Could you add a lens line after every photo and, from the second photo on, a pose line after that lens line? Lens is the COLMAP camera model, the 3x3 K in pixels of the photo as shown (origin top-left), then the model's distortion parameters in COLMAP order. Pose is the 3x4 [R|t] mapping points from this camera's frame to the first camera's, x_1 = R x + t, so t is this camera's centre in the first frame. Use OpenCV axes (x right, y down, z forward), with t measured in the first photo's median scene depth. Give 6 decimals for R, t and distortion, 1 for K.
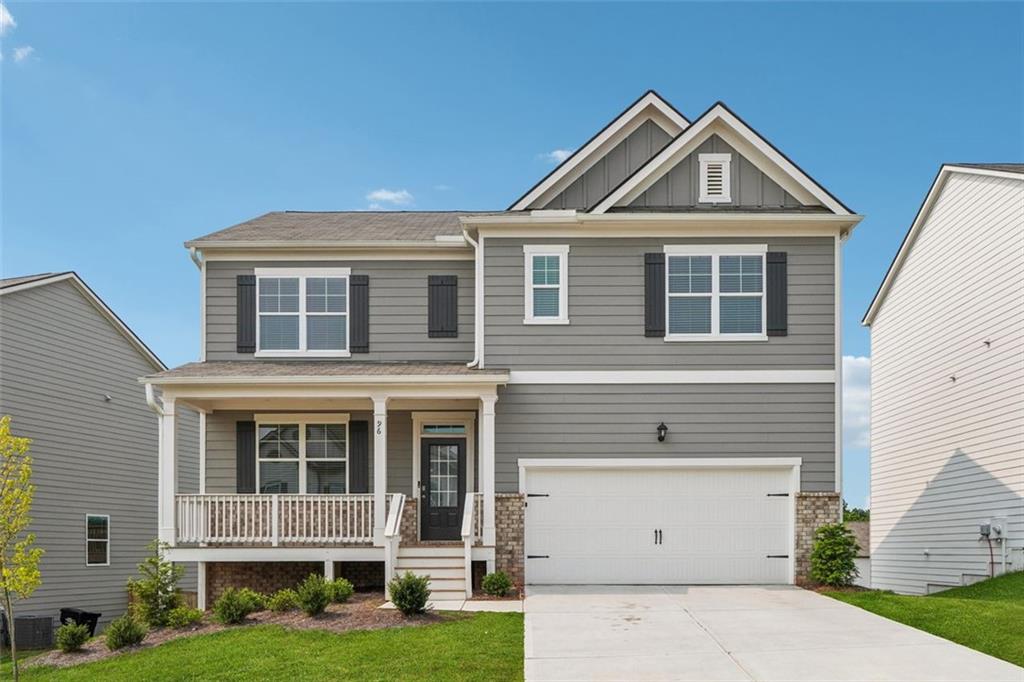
lens RADIAL K [[877.8, 0, 524.5], [0, 877.8, 561.0], [0, 0, 1]] dist [-0.027090, 0.004725]
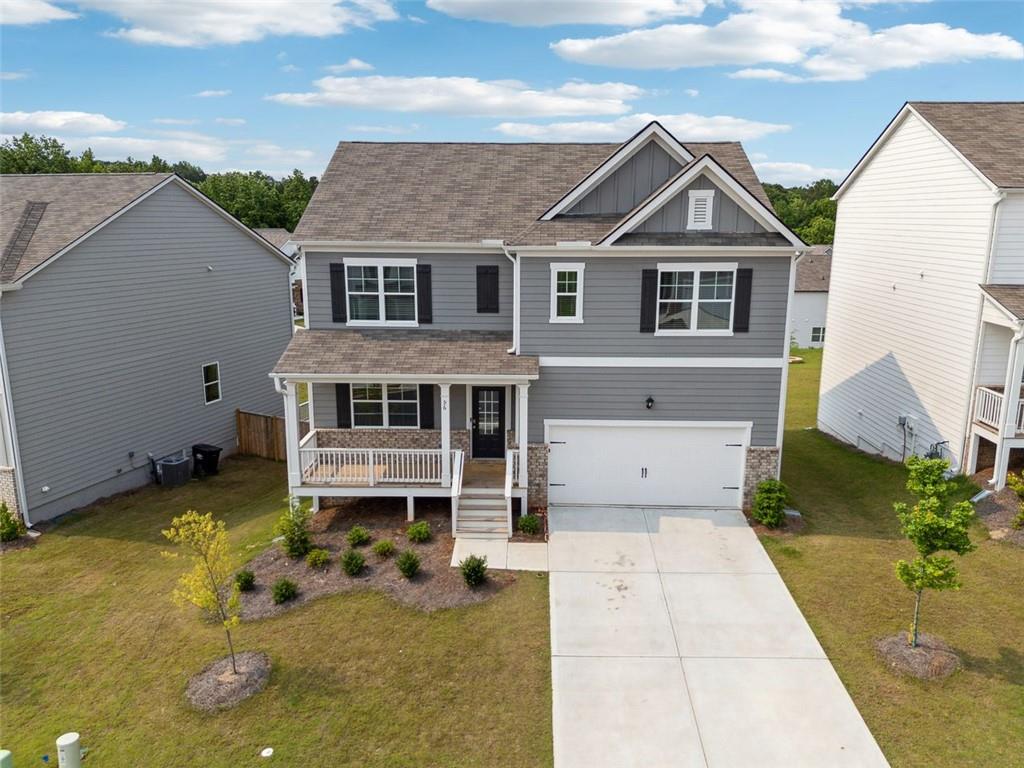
lens RADIAL K [[774.8, 0, 517.8], [0, 774.8, 384.2], [0, 0, 1]] dist [0.069891, -0.072055]
pose [[0.999689, 0.009955, -0.022856, -0.021448], [-0.005004, 0.978277, 0.207241, -0.423754], [0.024423, -0.207062, 0.978023, -0.181802]]
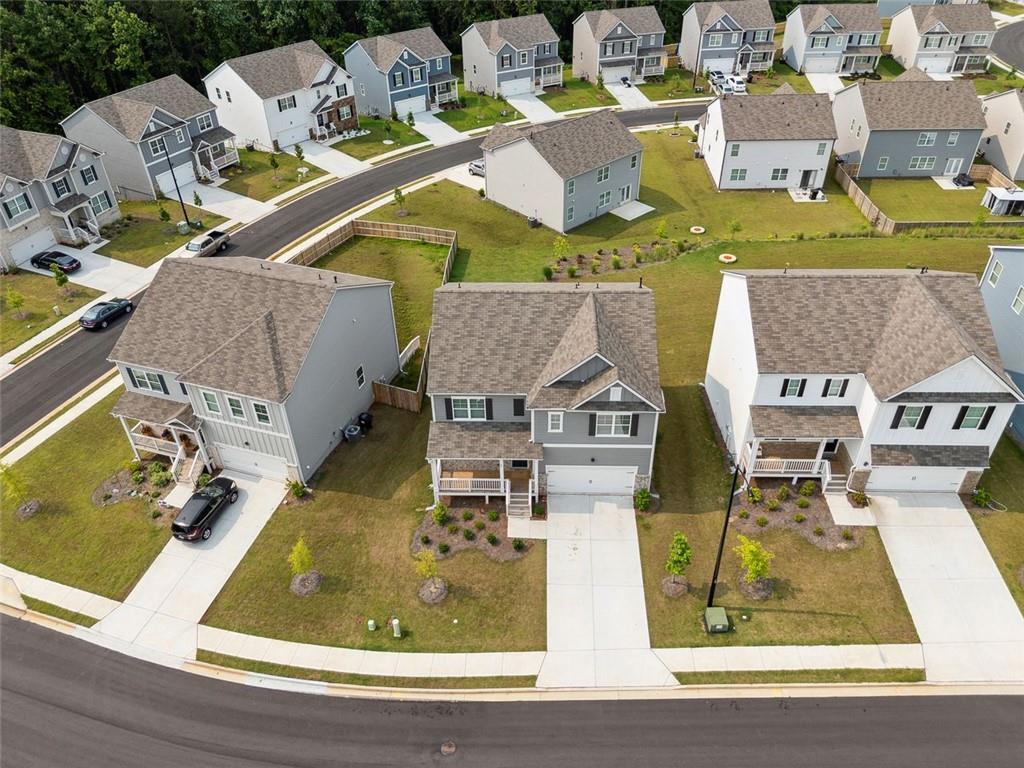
lens RADIAL K [[774.8, 0, 517.8], [0, 774.8, 384.2], [0, 0, 1]] dist [0.069891, -0.072055]
pose [[0.999366, 0.008366, -0.034596, -0.012663], [0.014262, 0.796419, 0.604577, -1.989122], [0.032611, -0.604687, 0.795795, -0.995860]]
